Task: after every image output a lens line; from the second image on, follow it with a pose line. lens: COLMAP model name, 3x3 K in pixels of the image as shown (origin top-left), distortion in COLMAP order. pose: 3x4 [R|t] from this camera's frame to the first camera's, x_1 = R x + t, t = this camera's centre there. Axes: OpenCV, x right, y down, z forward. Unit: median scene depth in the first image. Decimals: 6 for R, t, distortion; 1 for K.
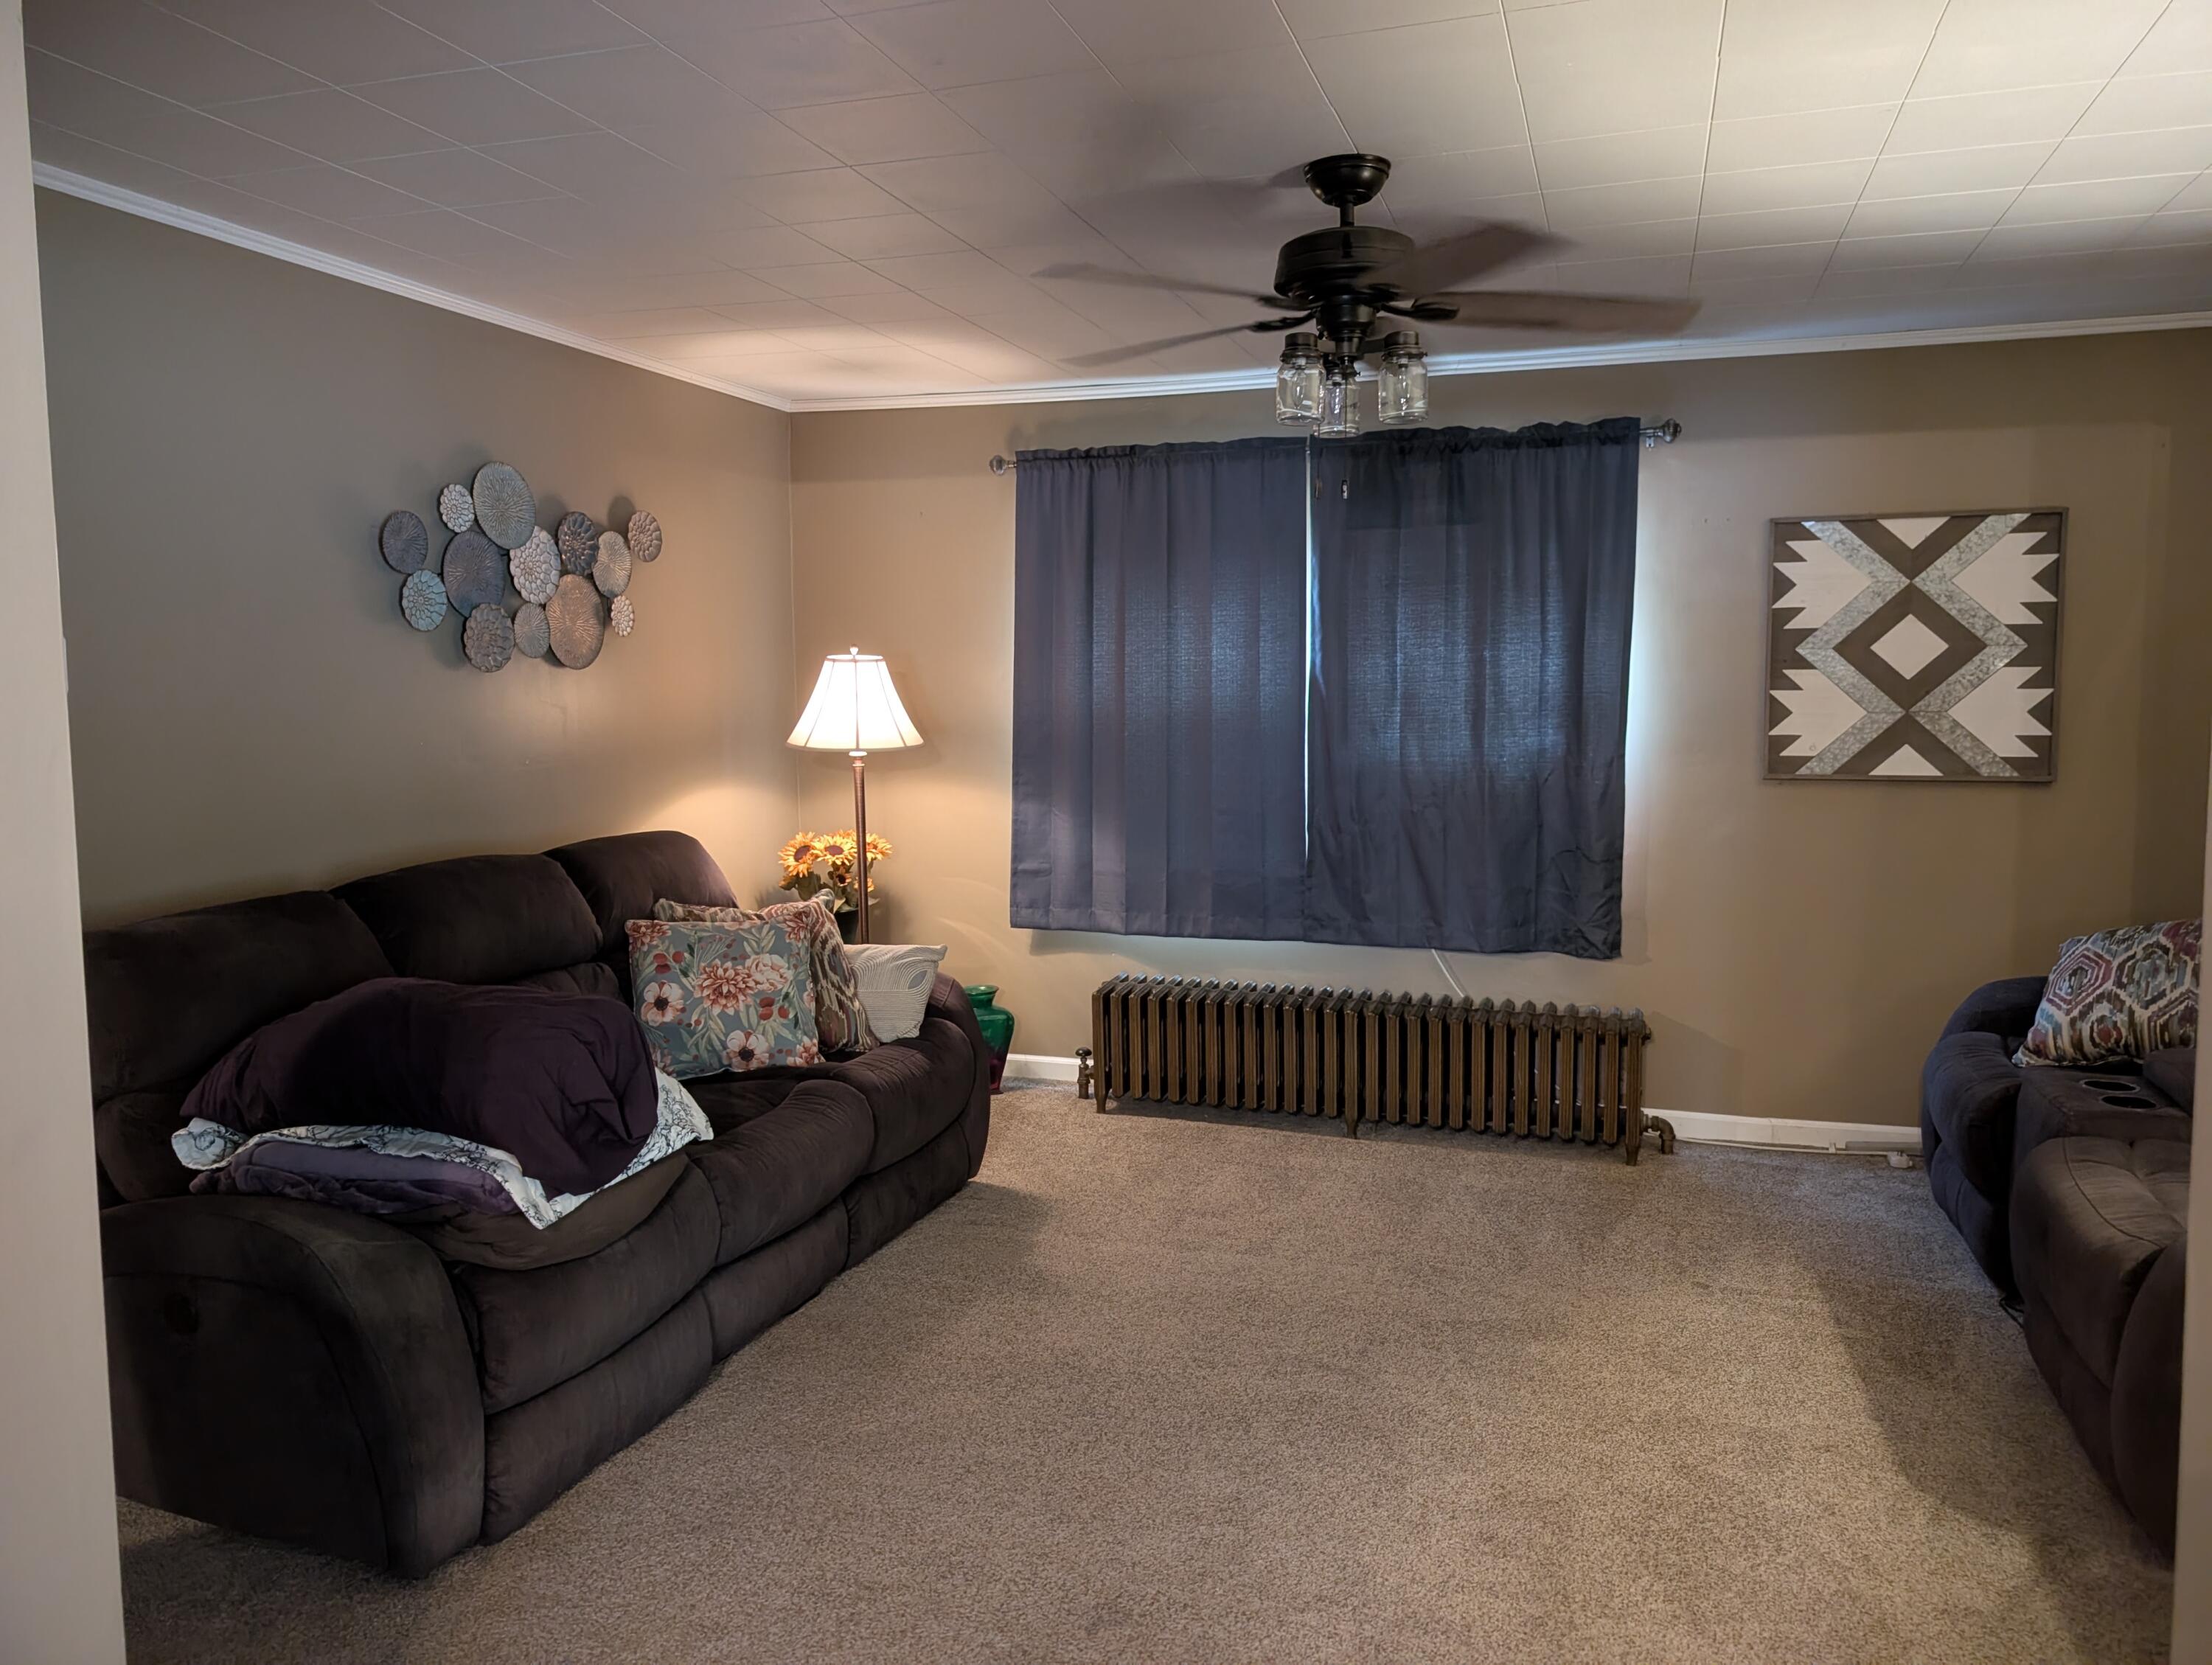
lens RADIAL K [[1573.5, 0, 1121.2], [0, 1573.5, 820.5], [0, 0, 1]] dist [0.042418, -0.023778]
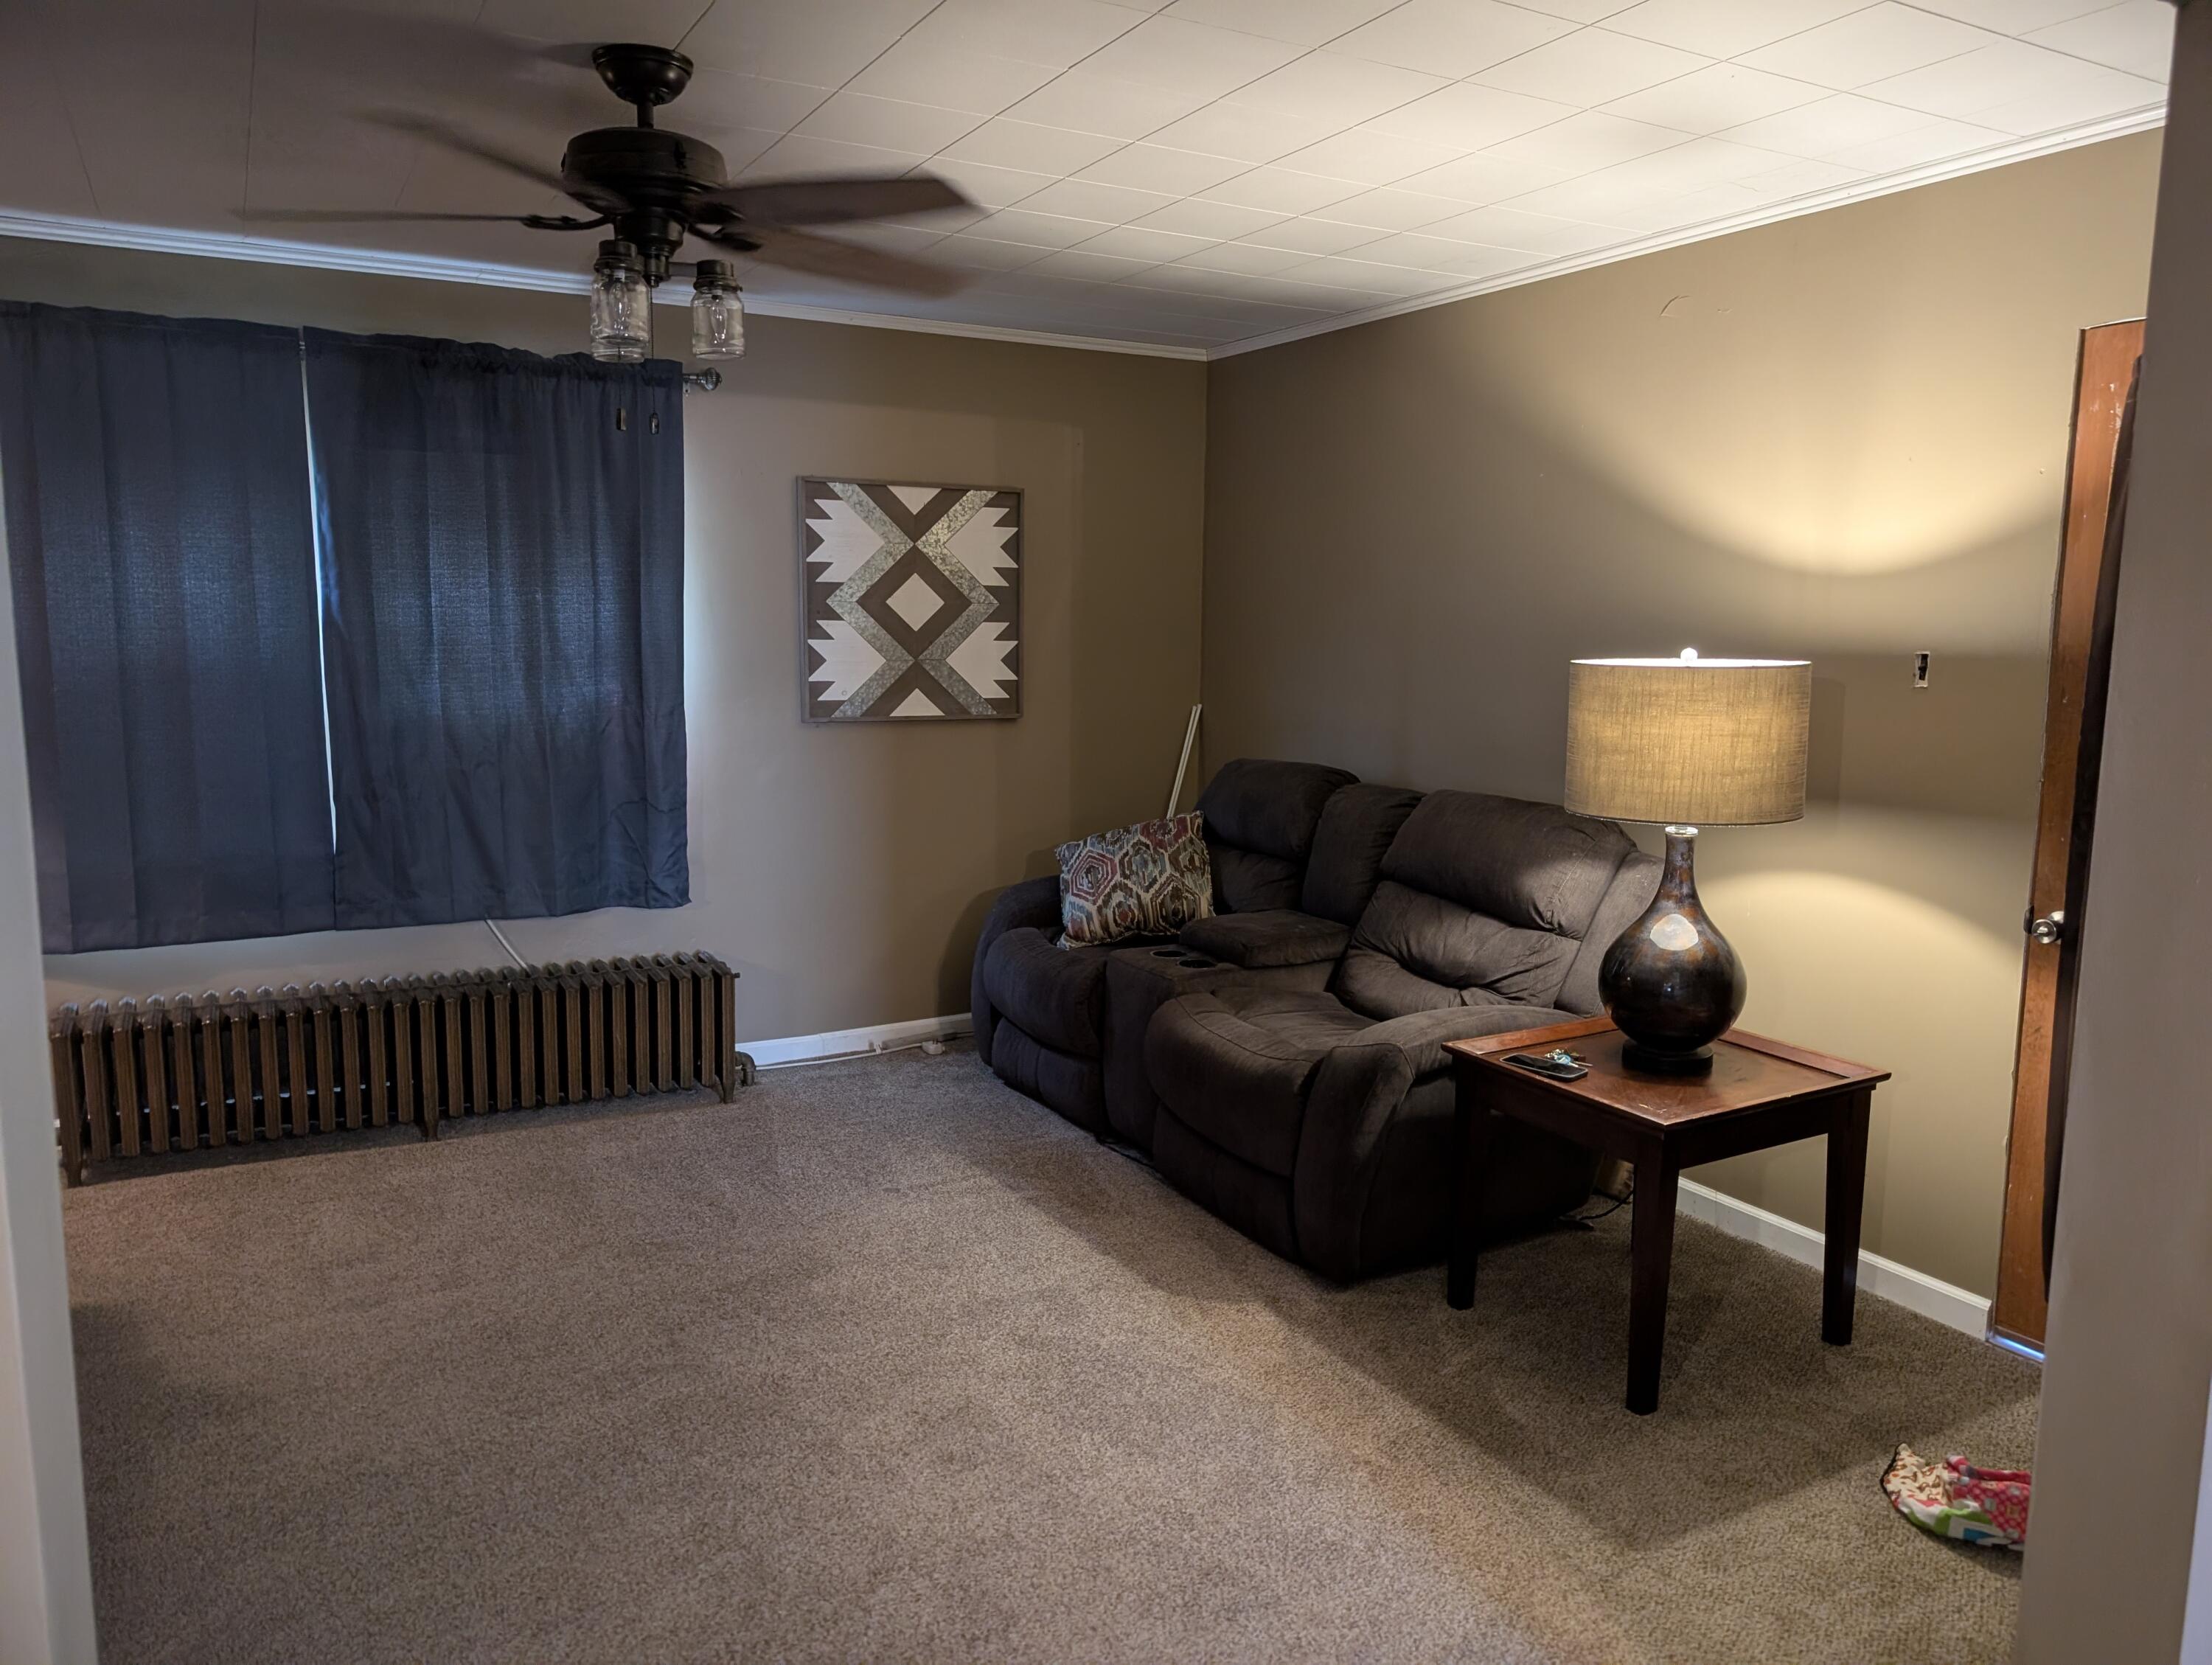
lens RADIAL K [[1573.5, 0, 1112.0], [0, 1573.5, 841.4], [0, 0, 1]] dist [0.042418, -0.023778]
pose [[0.693077, -0.088804, 0.715373, -0.227757], [0.050369, 0.995923, 0.074831, -0.015816], [-0.719102, -0.015831, 0.694724, 0.111272]]
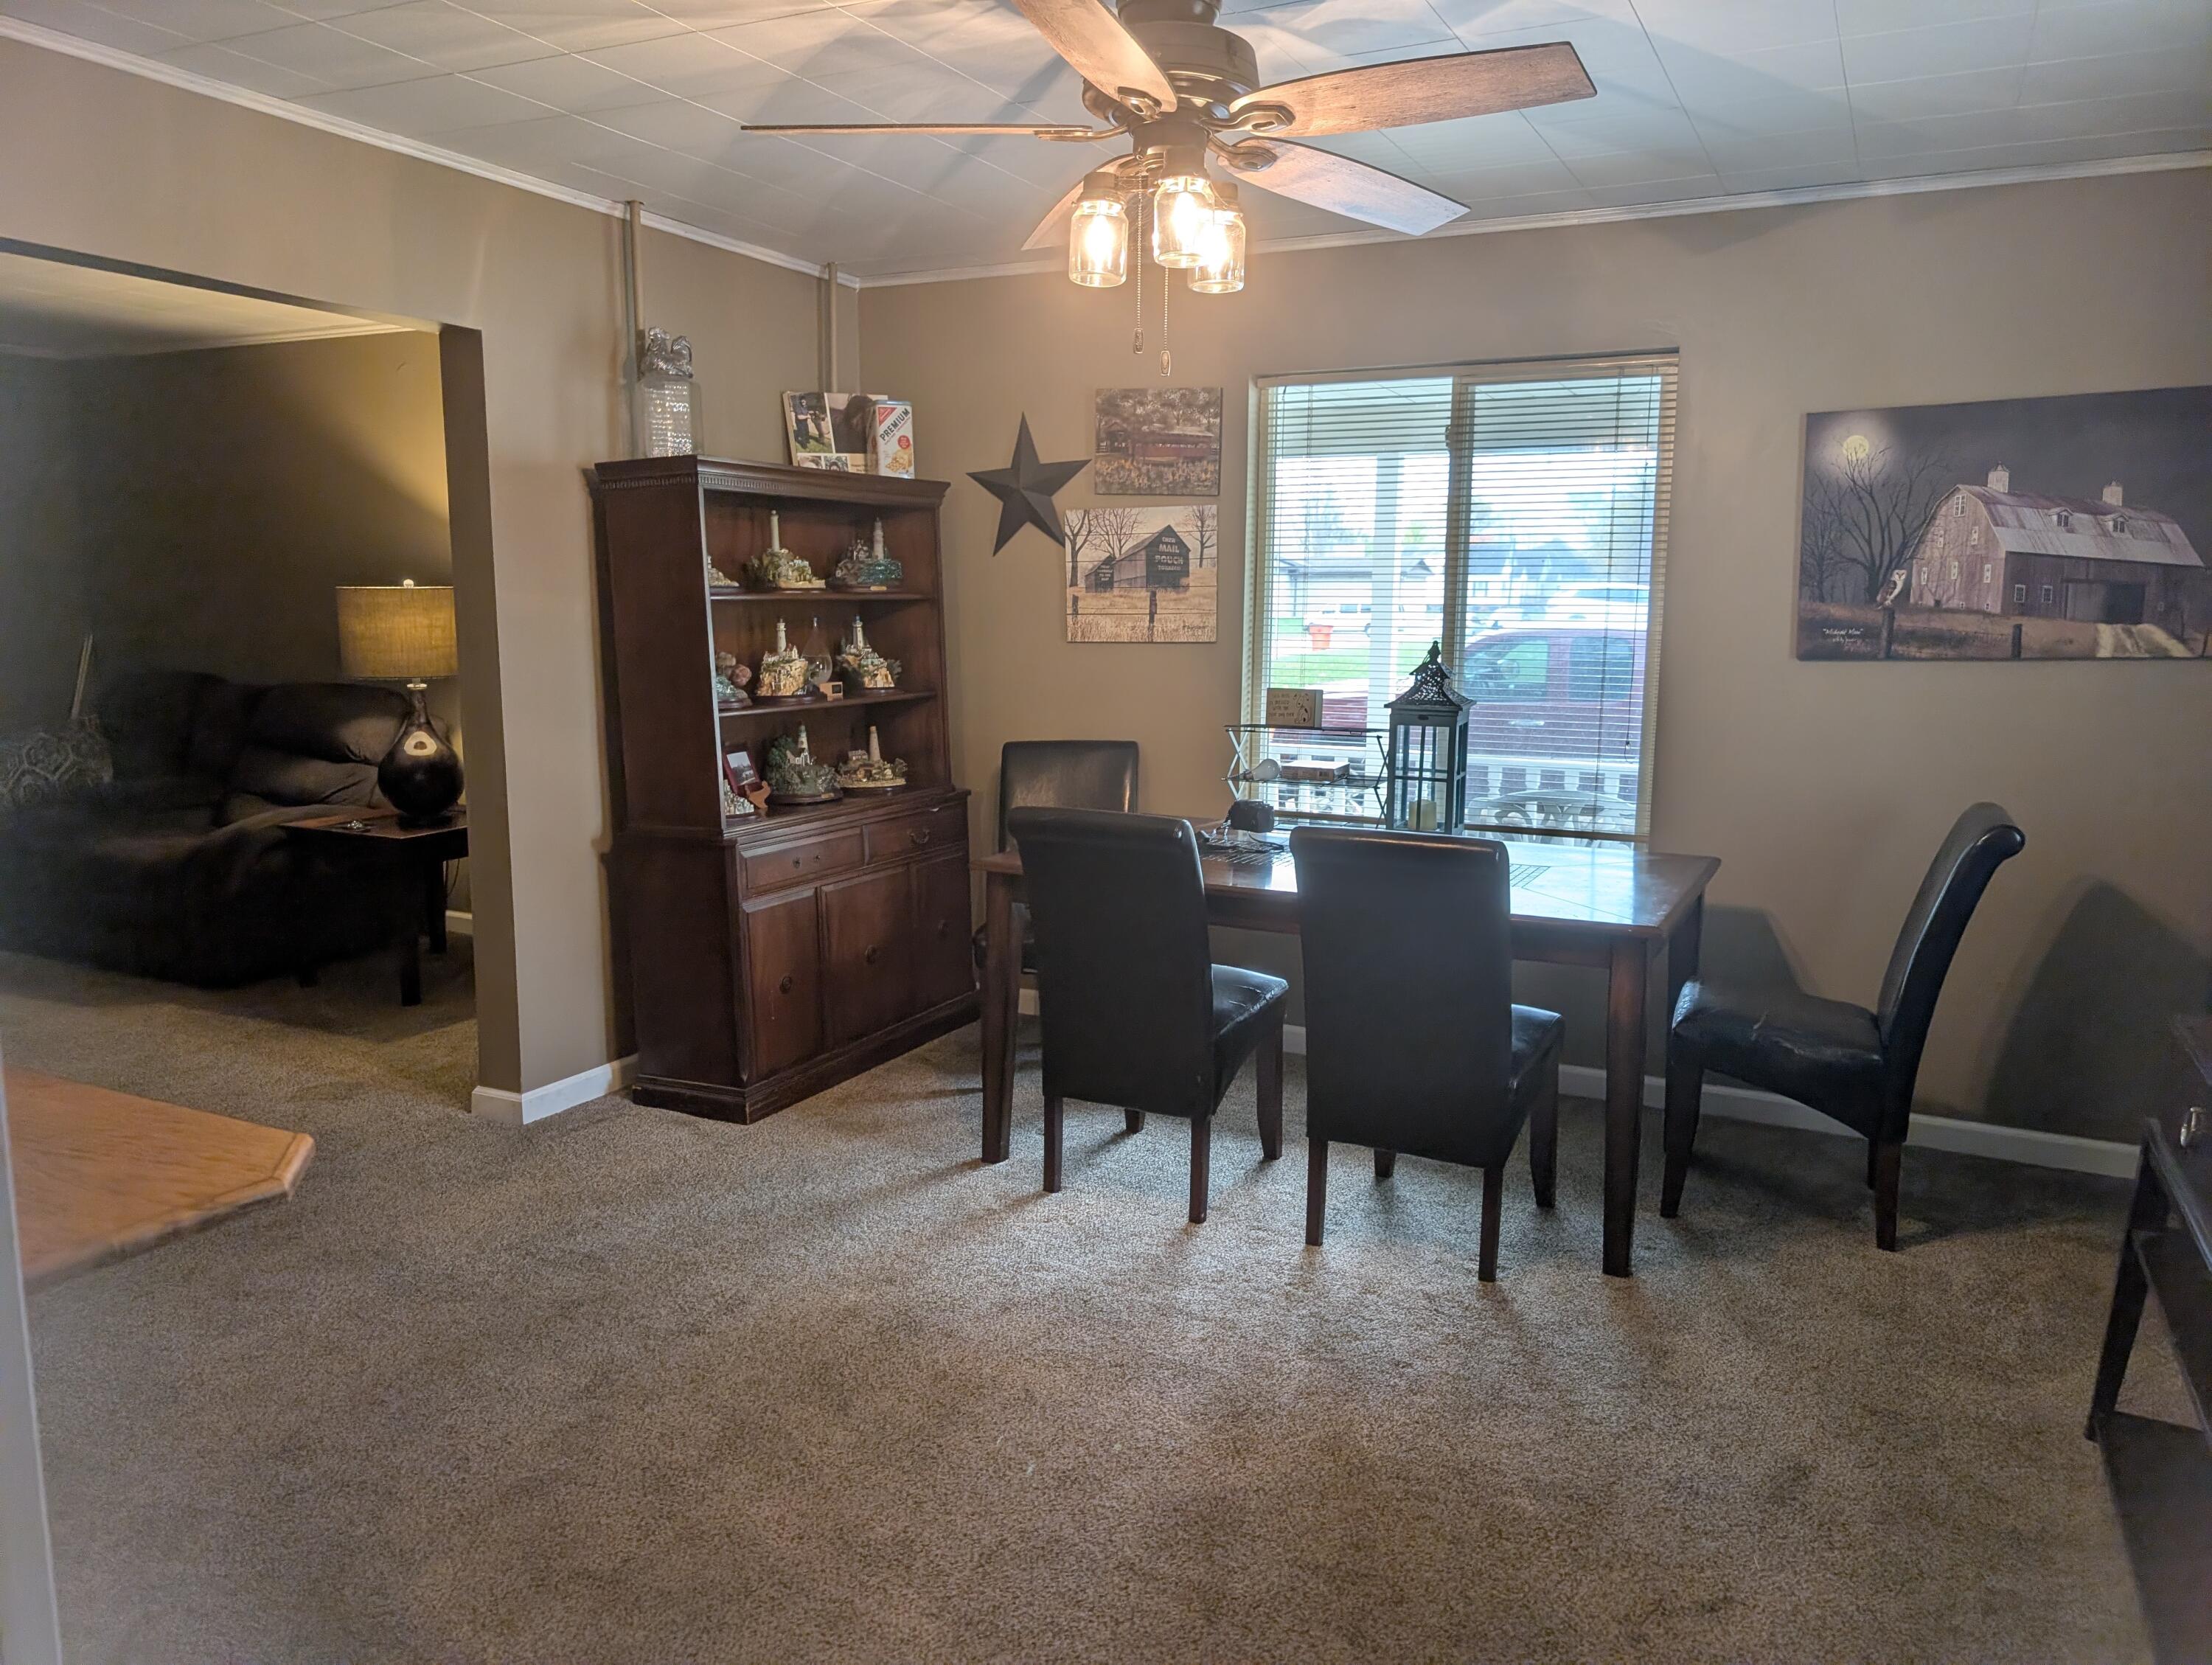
lens RADIAL K [[1573.5, 0, 1093.4], [0, 1573.5, 836.5], [0, 0, 1]] dist [0.042418, -0.023778]
pose [[0.167724, -0.140343, 0.975793, -0.670399], [0.083164, 0.988301, 0.127847, 0.047069], [-0.982320, 0.059708, 0.177434, -0.304987]]
